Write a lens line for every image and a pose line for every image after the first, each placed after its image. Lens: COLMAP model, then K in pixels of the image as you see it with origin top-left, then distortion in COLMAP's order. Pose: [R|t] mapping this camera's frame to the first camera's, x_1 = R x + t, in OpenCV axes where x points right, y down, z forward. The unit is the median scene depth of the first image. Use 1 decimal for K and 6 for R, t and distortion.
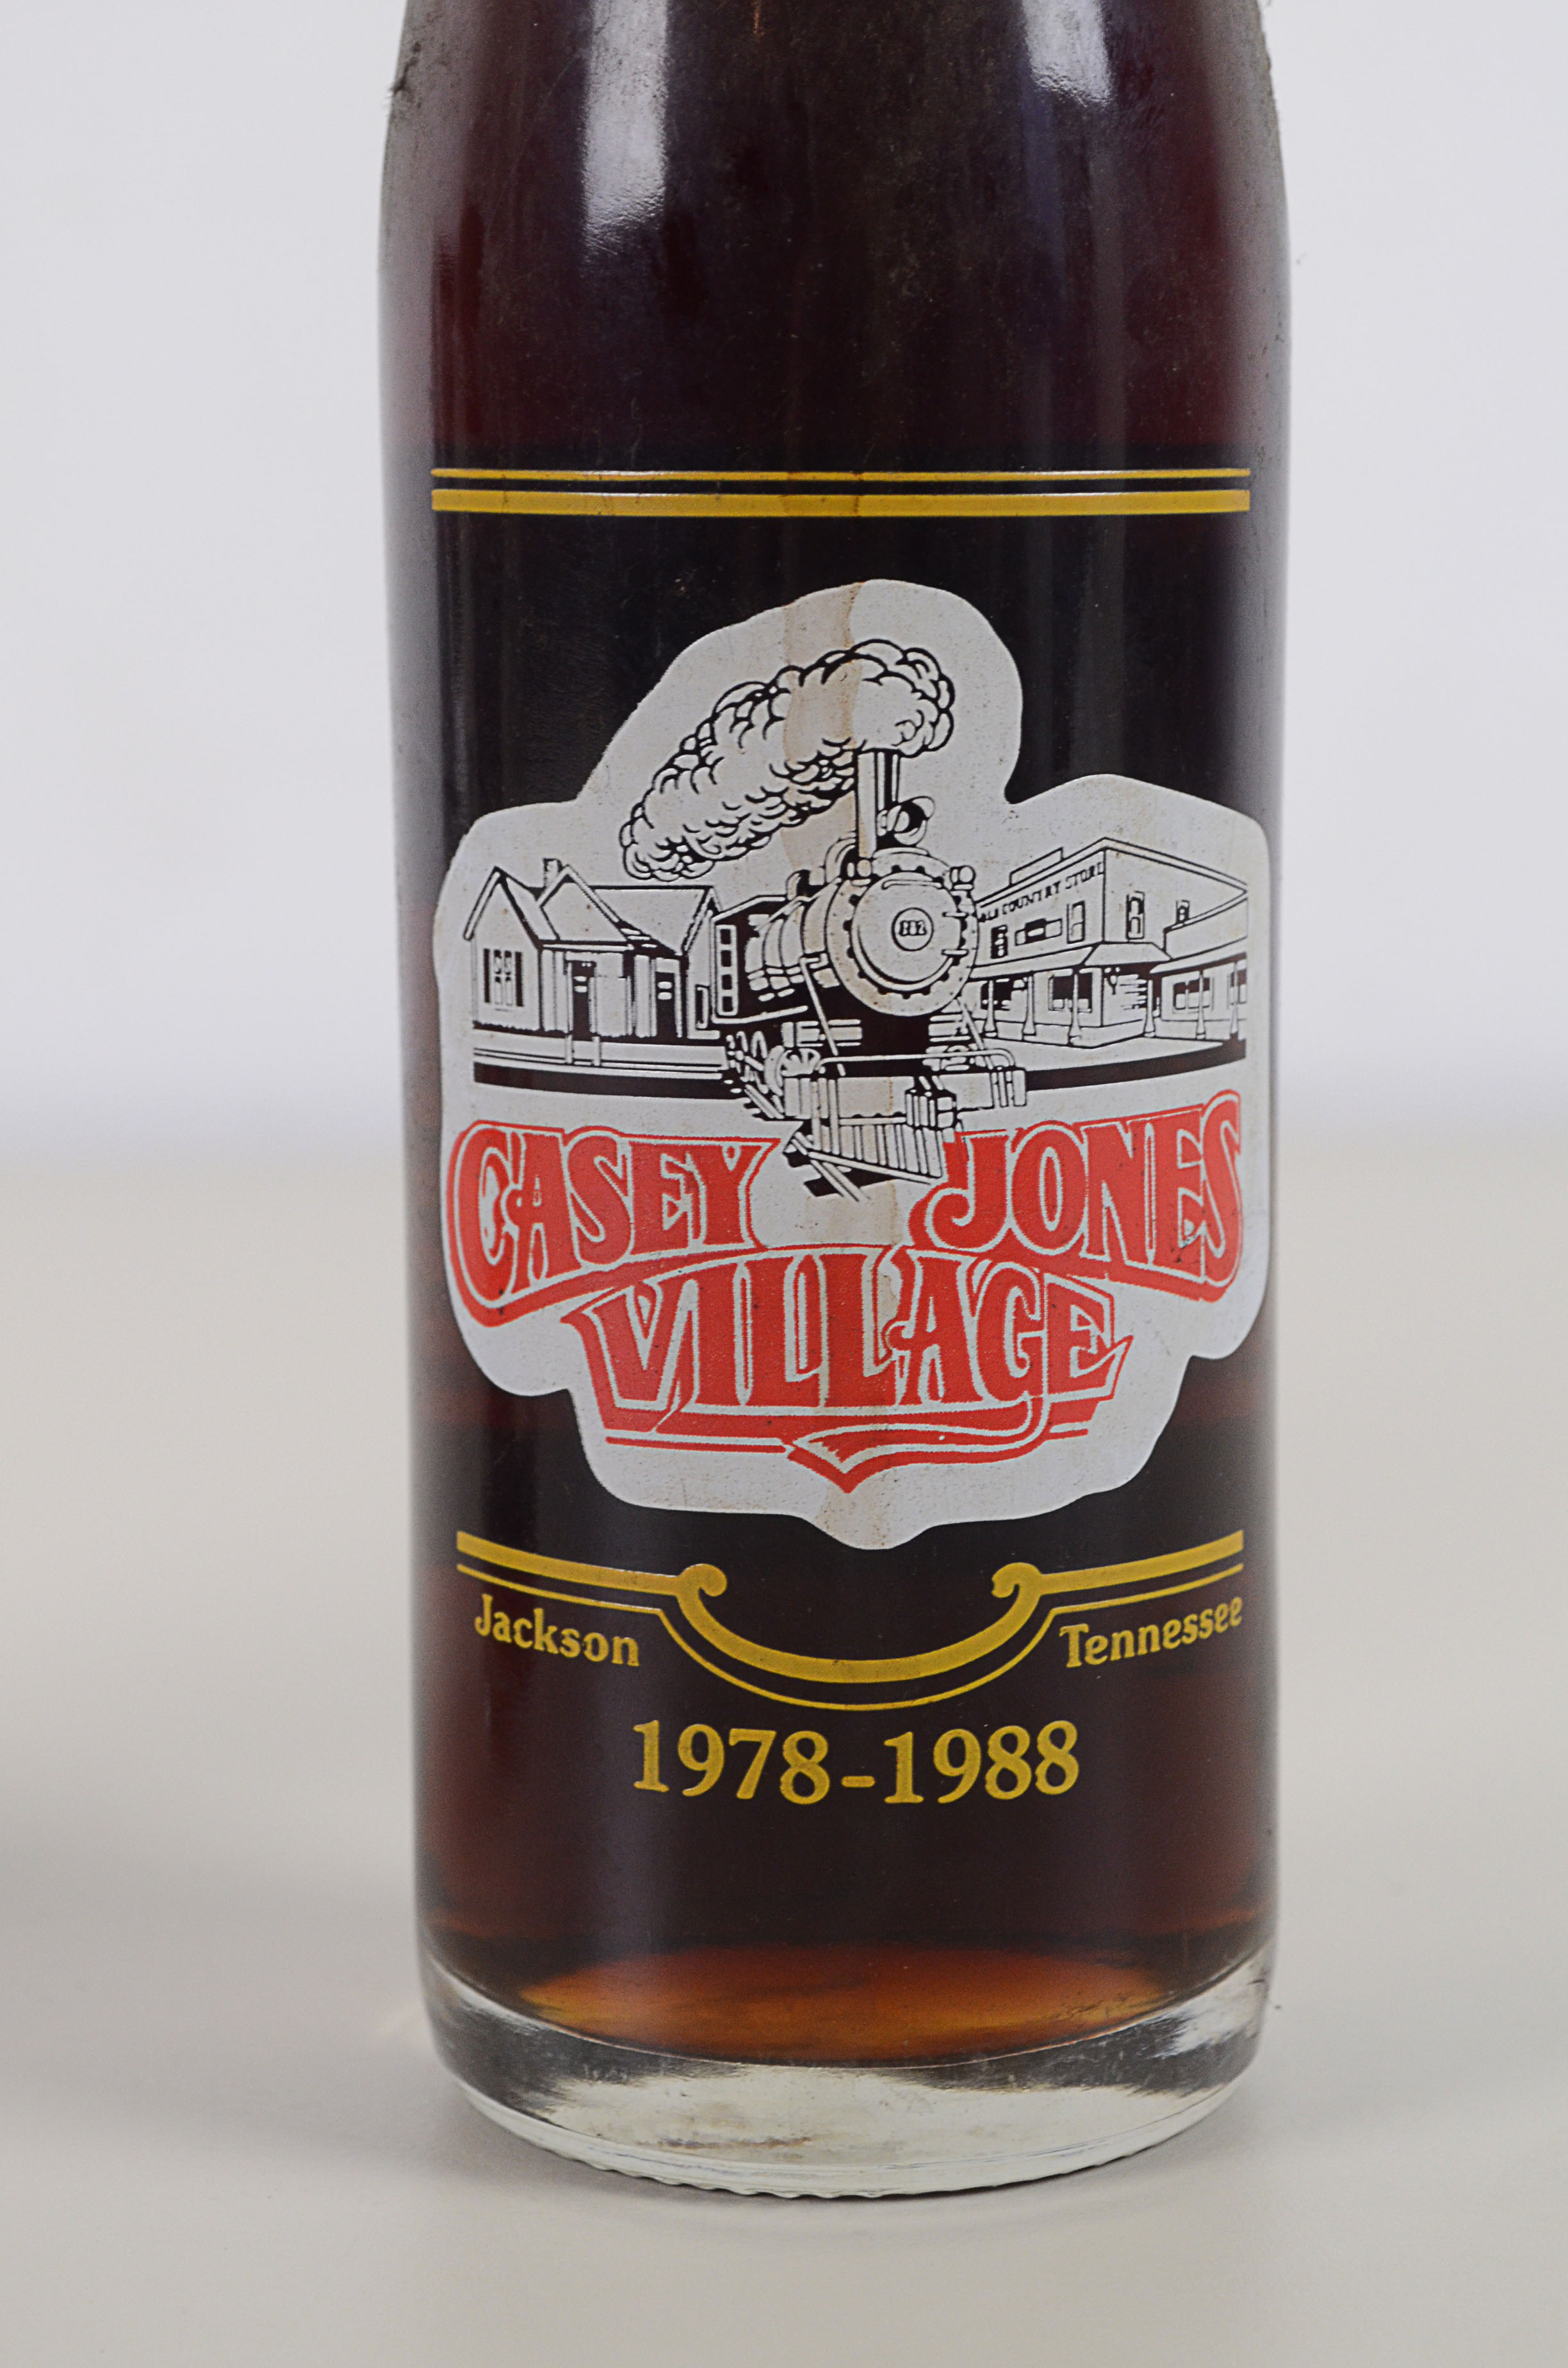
lens RADIAL K [[5123.4, 0, 780.3], [0, 5123.4, 1182.3], [0, 0, 1]] dist [-0.000177, 0.000000]
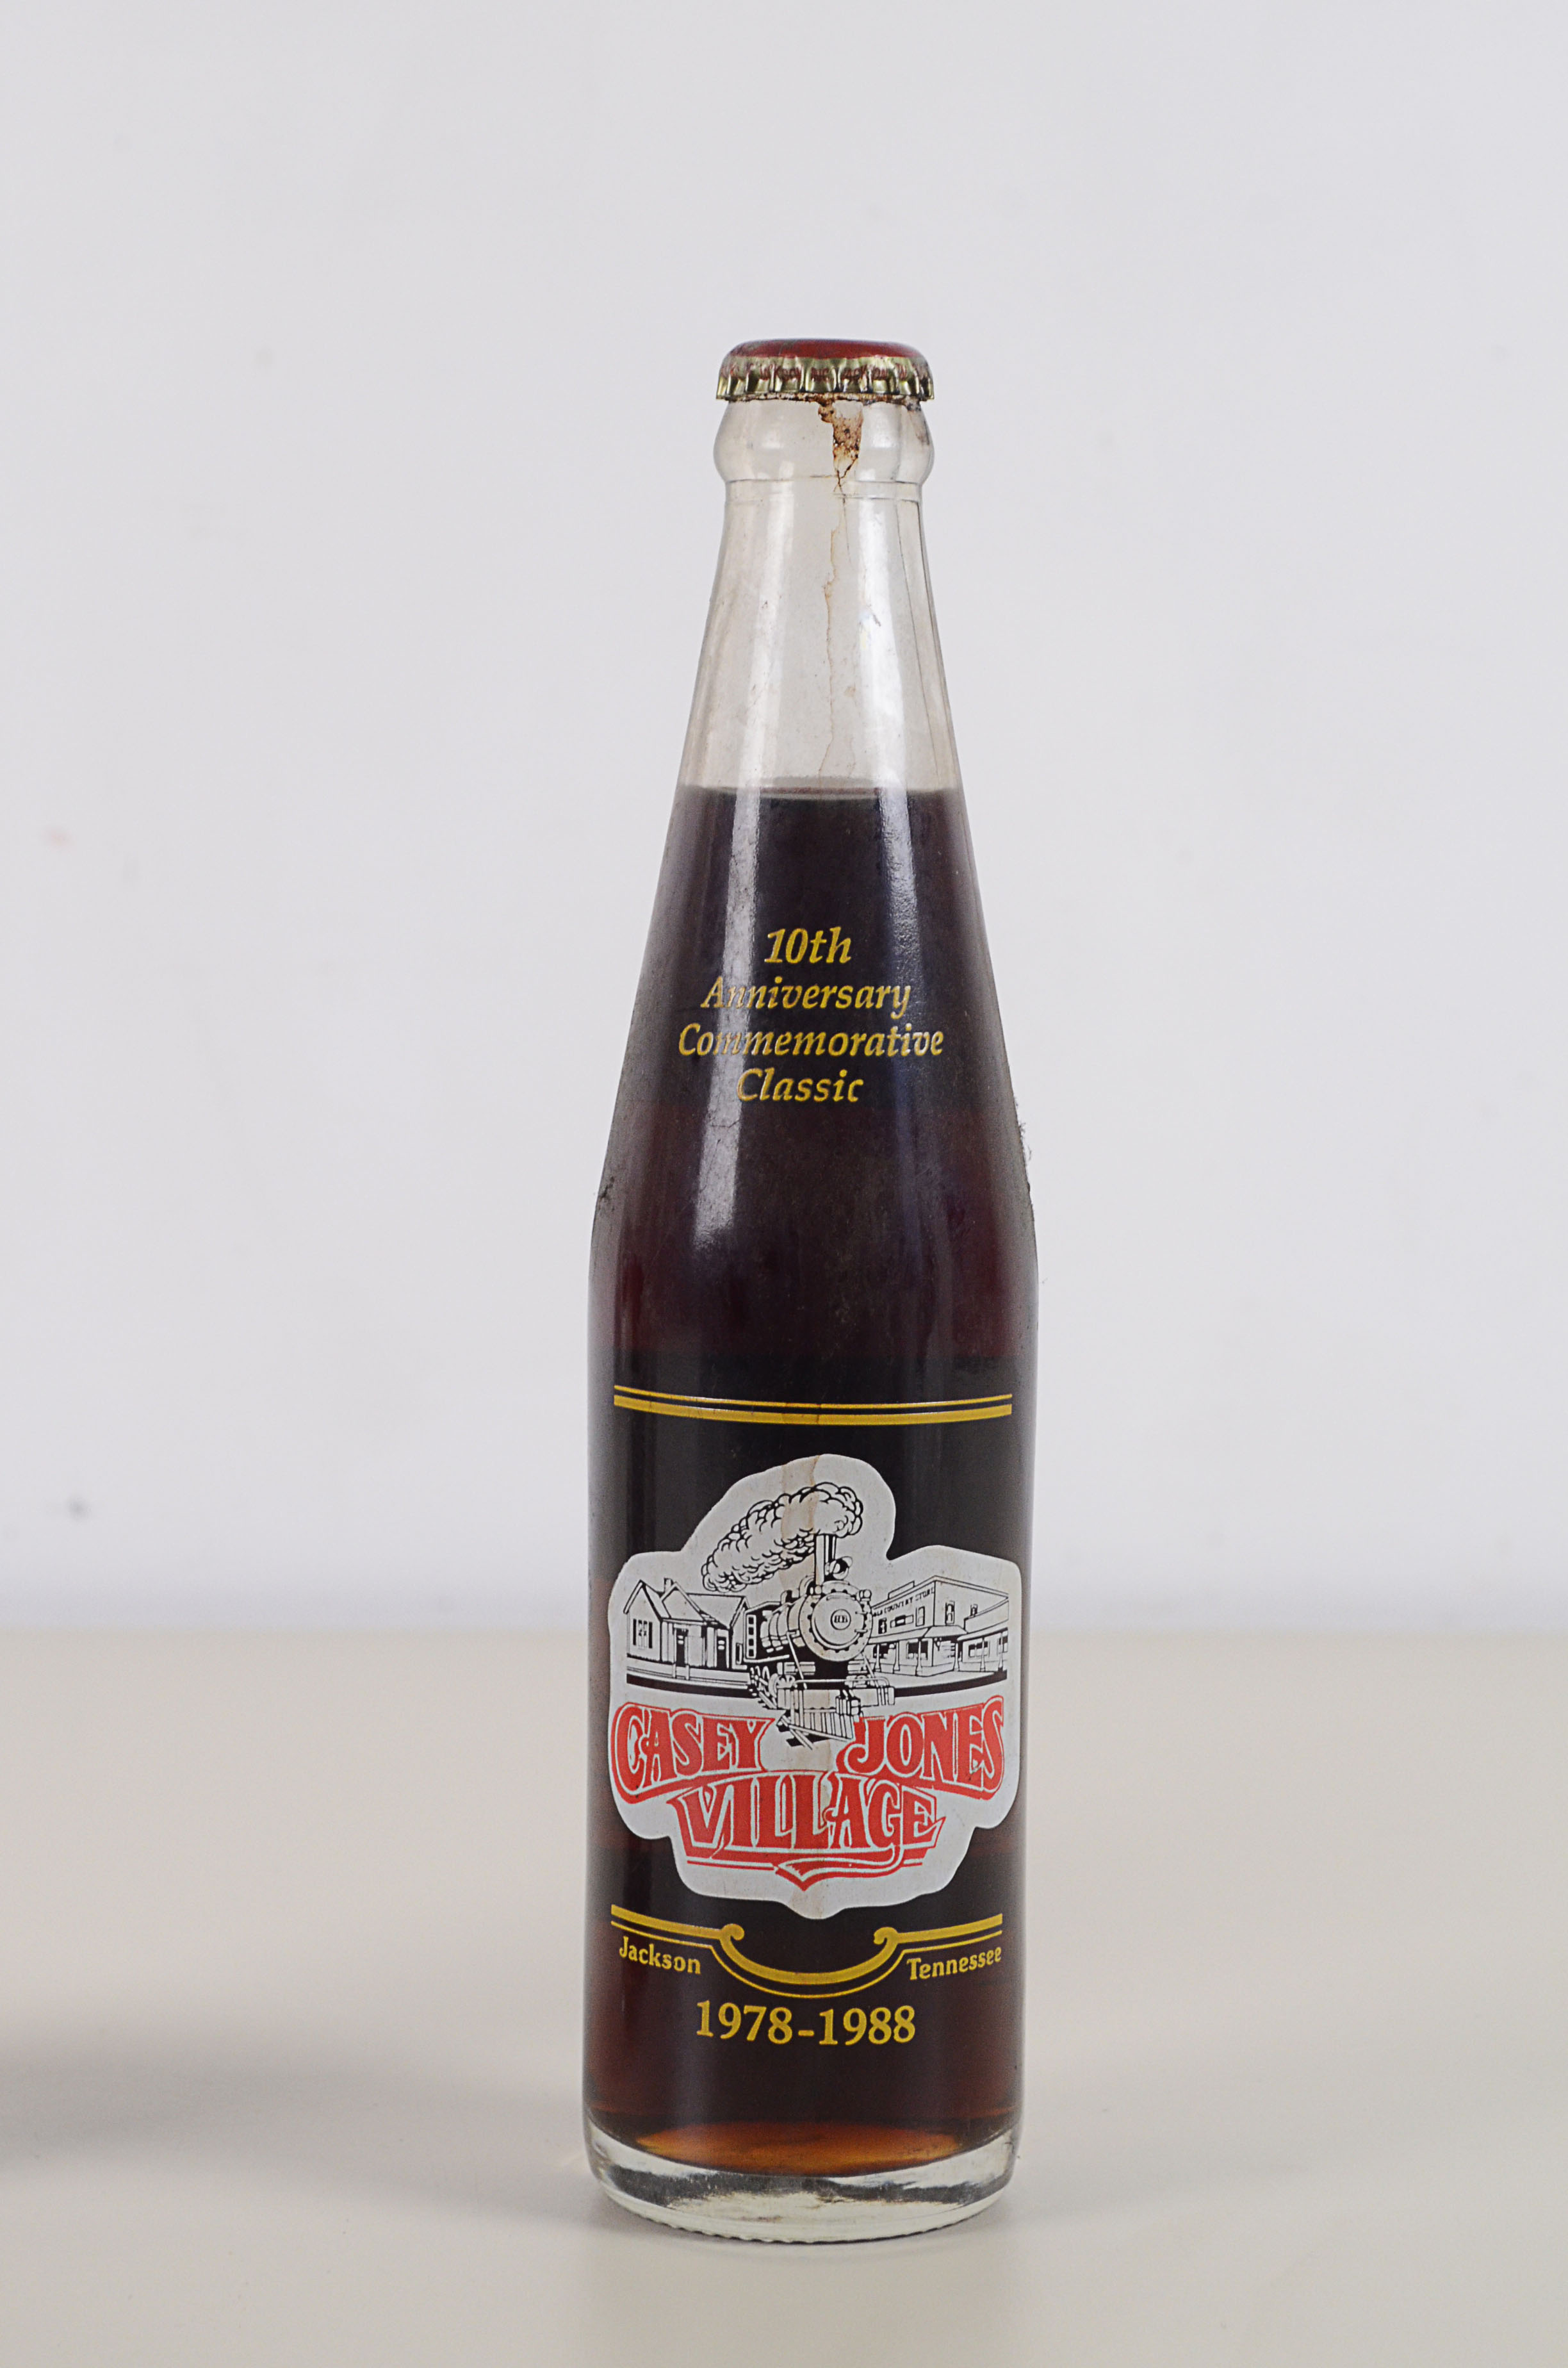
lens RADIAL K [[5123.4, 0, 795.0], [0, 5123.4, 1179.5], [0, 0, 1]] dist [-0.000177, 0.000000]
pose [[0.999688, 0.022833, -0.010142, 0.023670], [-0.023472, 0.997402, -0.068109, -0.083506], [0.008560, 0.068325, 0.997626, -1.064262]]
